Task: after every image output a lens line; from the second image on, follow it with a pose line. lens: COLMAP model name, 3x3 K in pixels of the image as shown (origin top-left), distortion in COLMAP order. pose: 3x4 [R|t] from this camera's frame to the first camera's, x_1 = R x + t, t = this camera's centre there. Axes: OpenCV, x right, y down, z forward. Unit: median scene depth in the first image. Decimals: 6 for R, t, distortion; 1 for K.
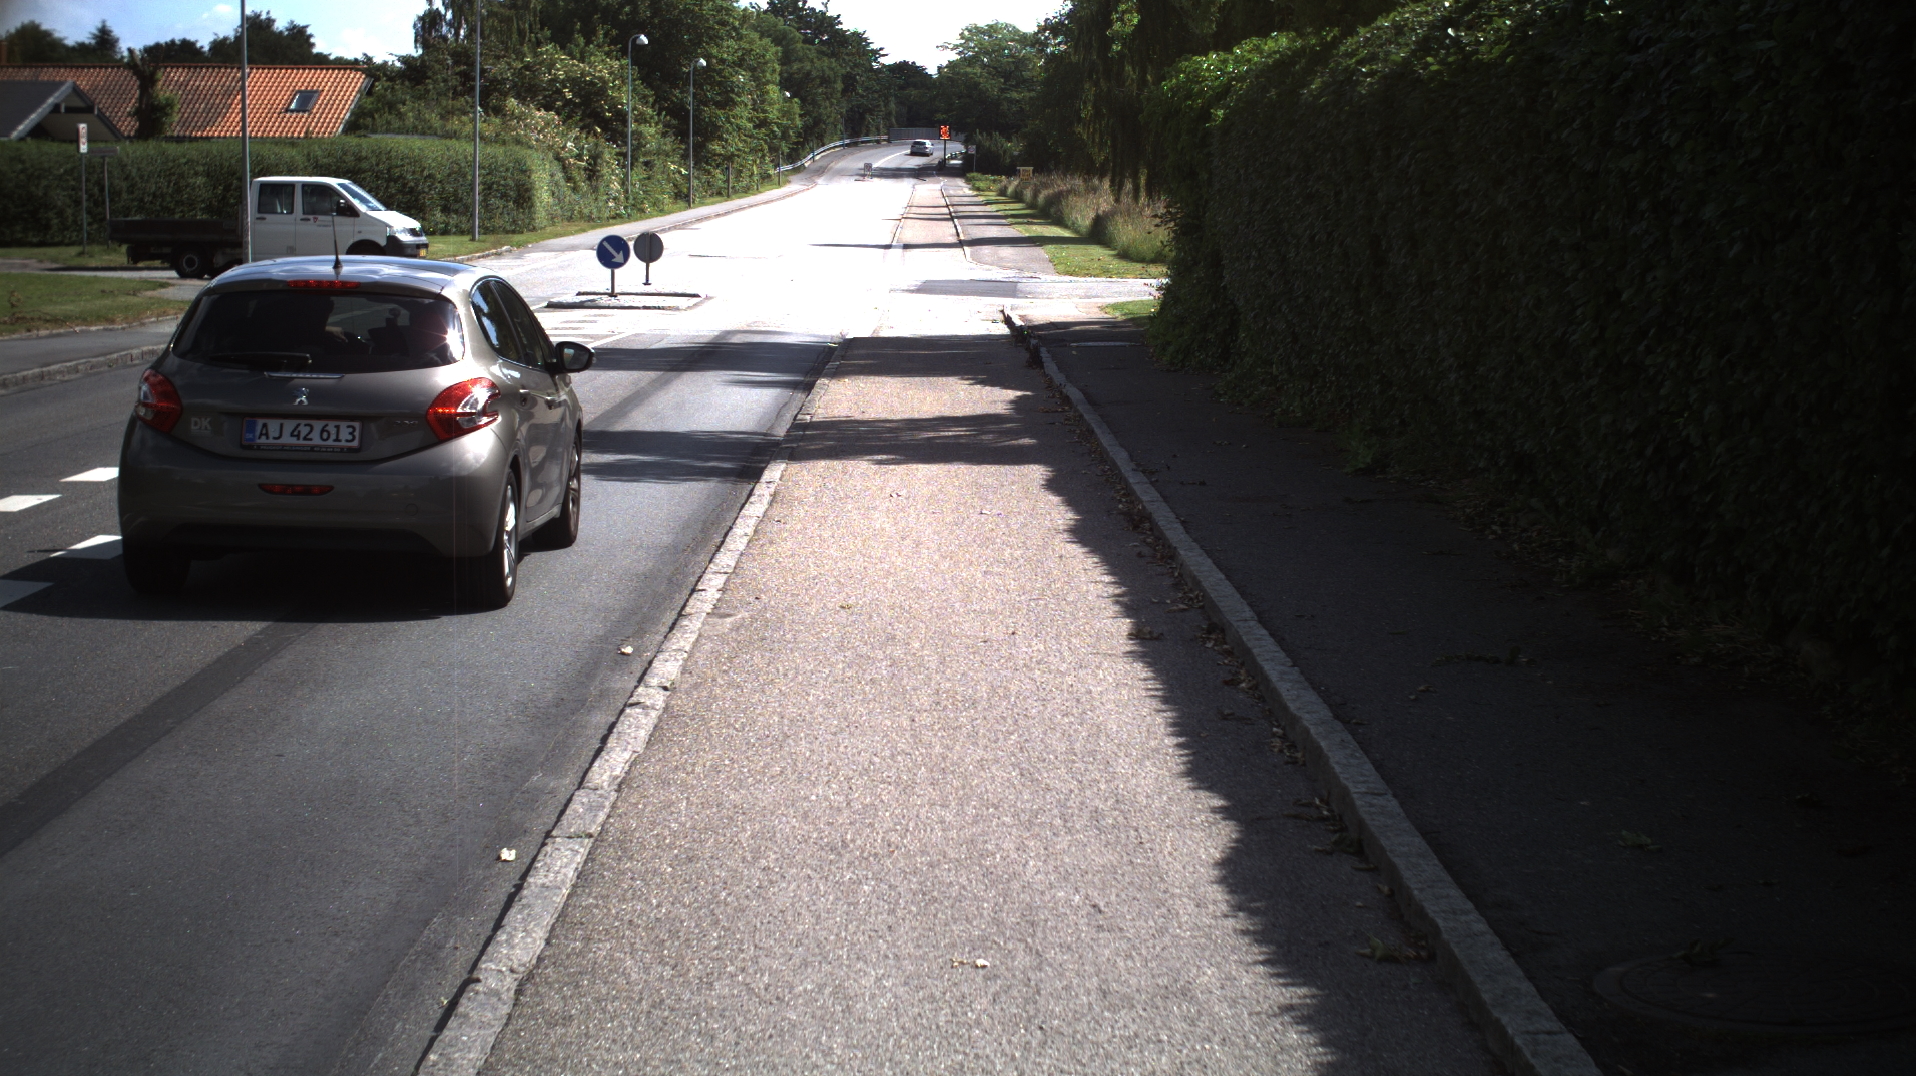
lens RADIAL K [[3396.8, 0, 958.0], [0, 3396.8, 538.0], [0, 0, 1]] dist [-0.300191, 0.445508]
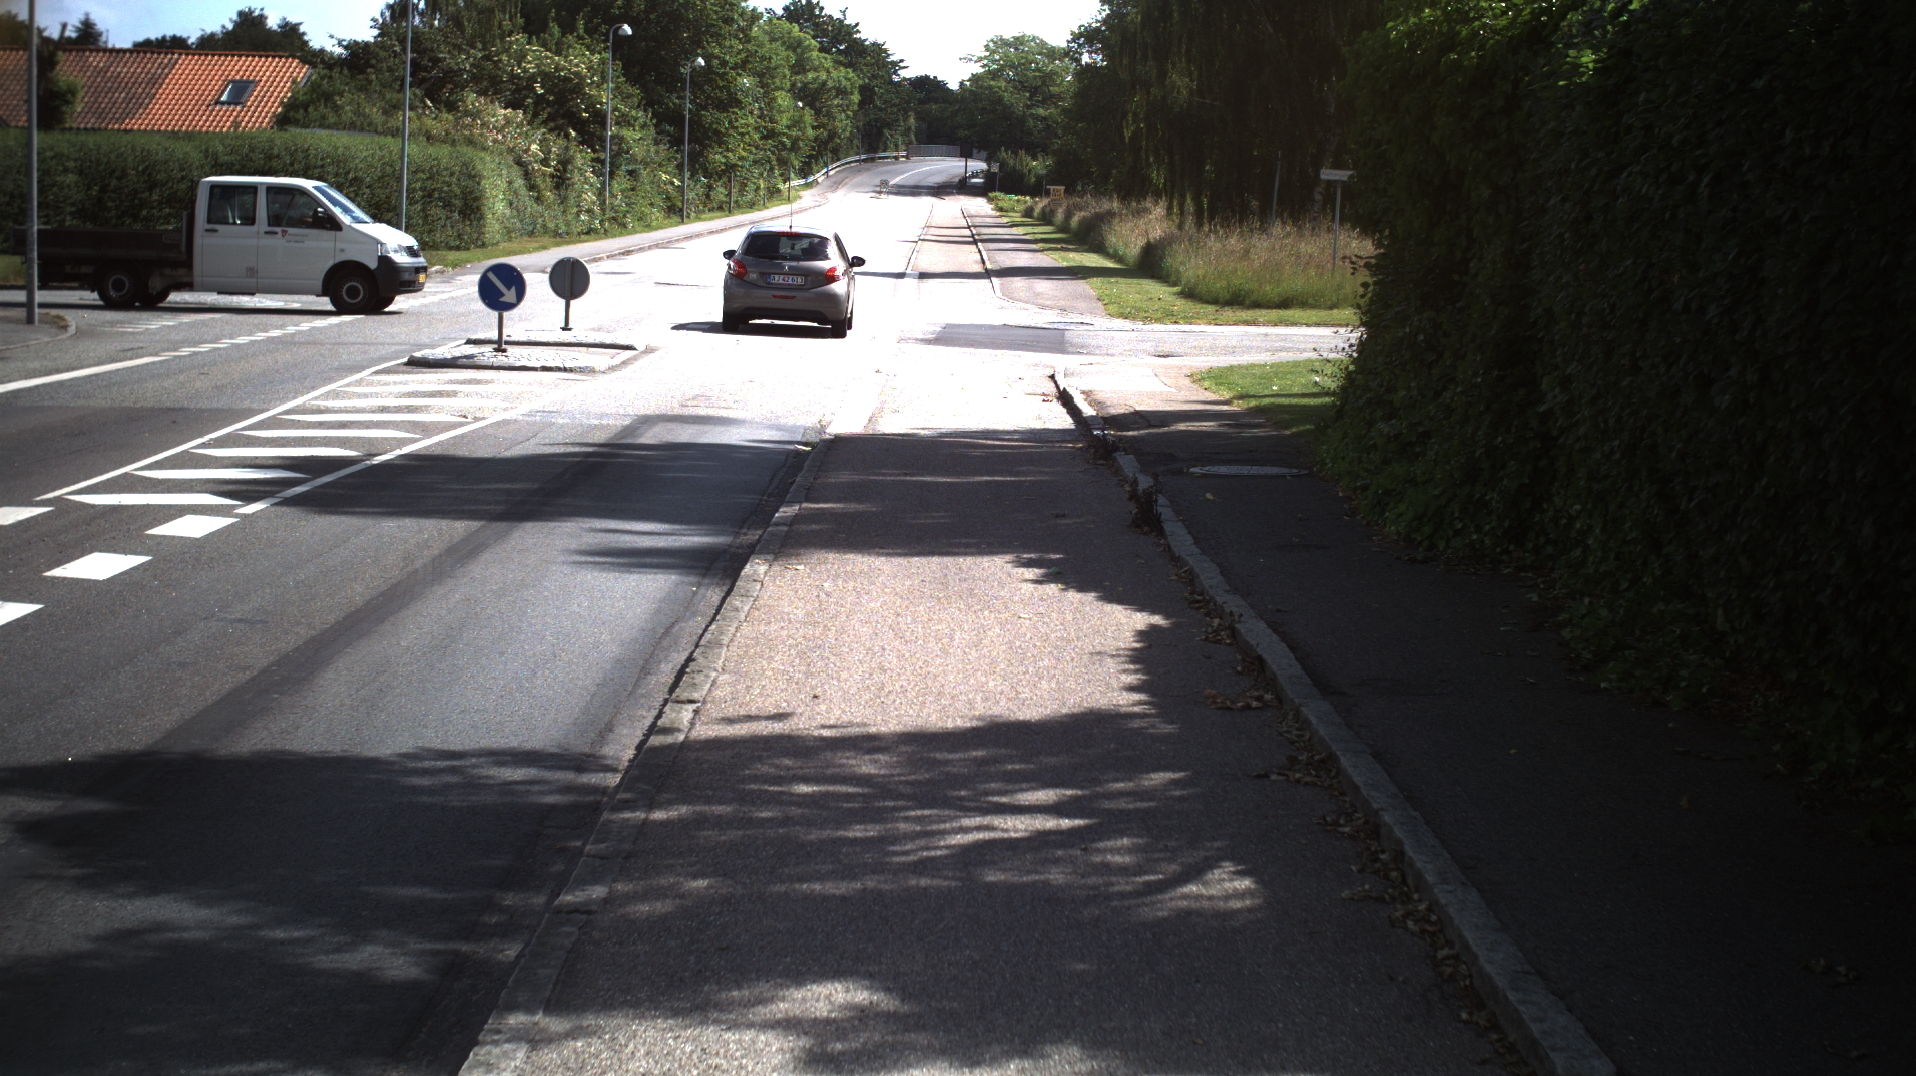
lens RADIAL K [[3396.8, 0, 958.0], [0, 3396.8, 538.0], [0, 0, 1]] dist [-0.300191, 0.445508]
pose [[0.999755, 0.021874, -0.003243, -0.002064], [-0.021893, 0.999743, -0.005865, -0.014329], [0.003114, 0.005934, 0.999978, 0.141078]]
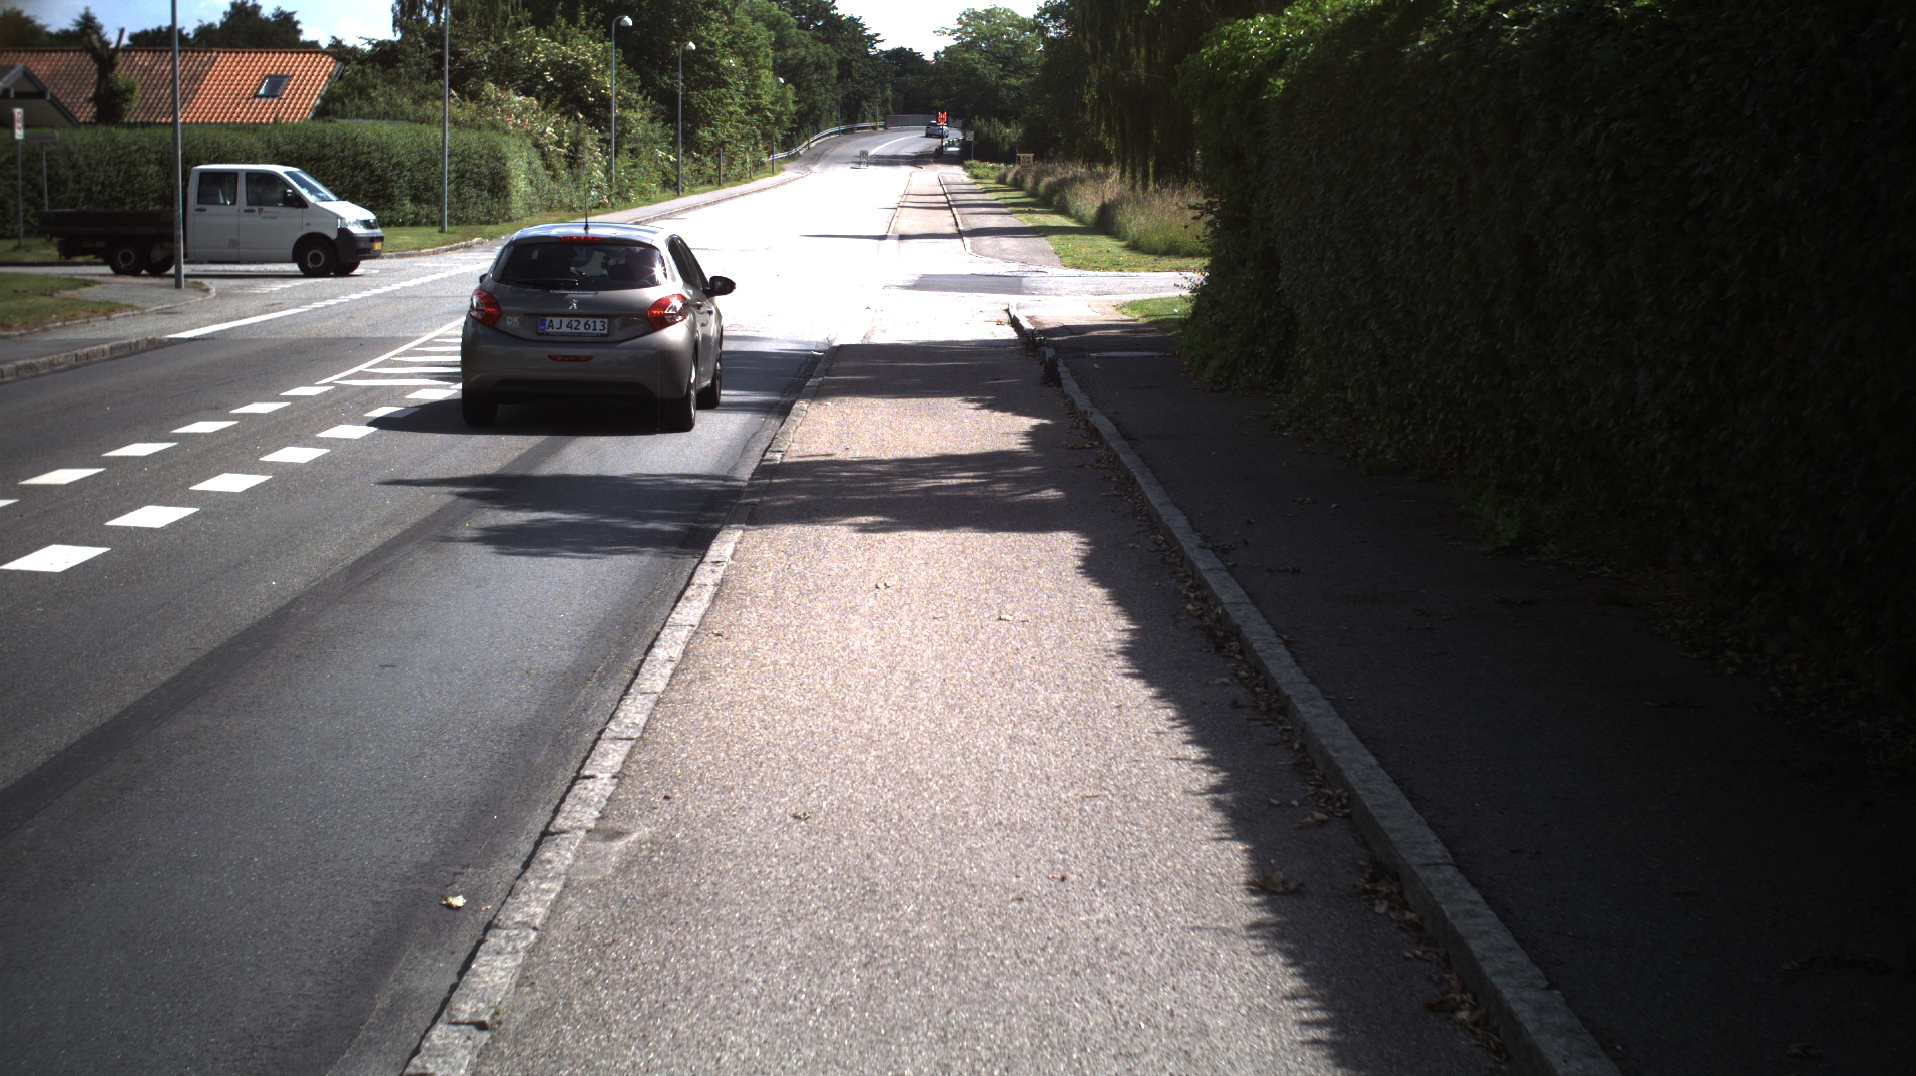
lens RADIAL K [[3396.8, 0, 958.0], [0, 3396.8, 538.0], [0, 0, 1]] dist [-0.300191, 0.445508]
pose [[0.999998, -0.001582, 0.000715, -0.000460], [0.001579, 0.999992, 0.003561, -0.004729], [-0.000720, -0.003560, 0.999993, 0.047000]]
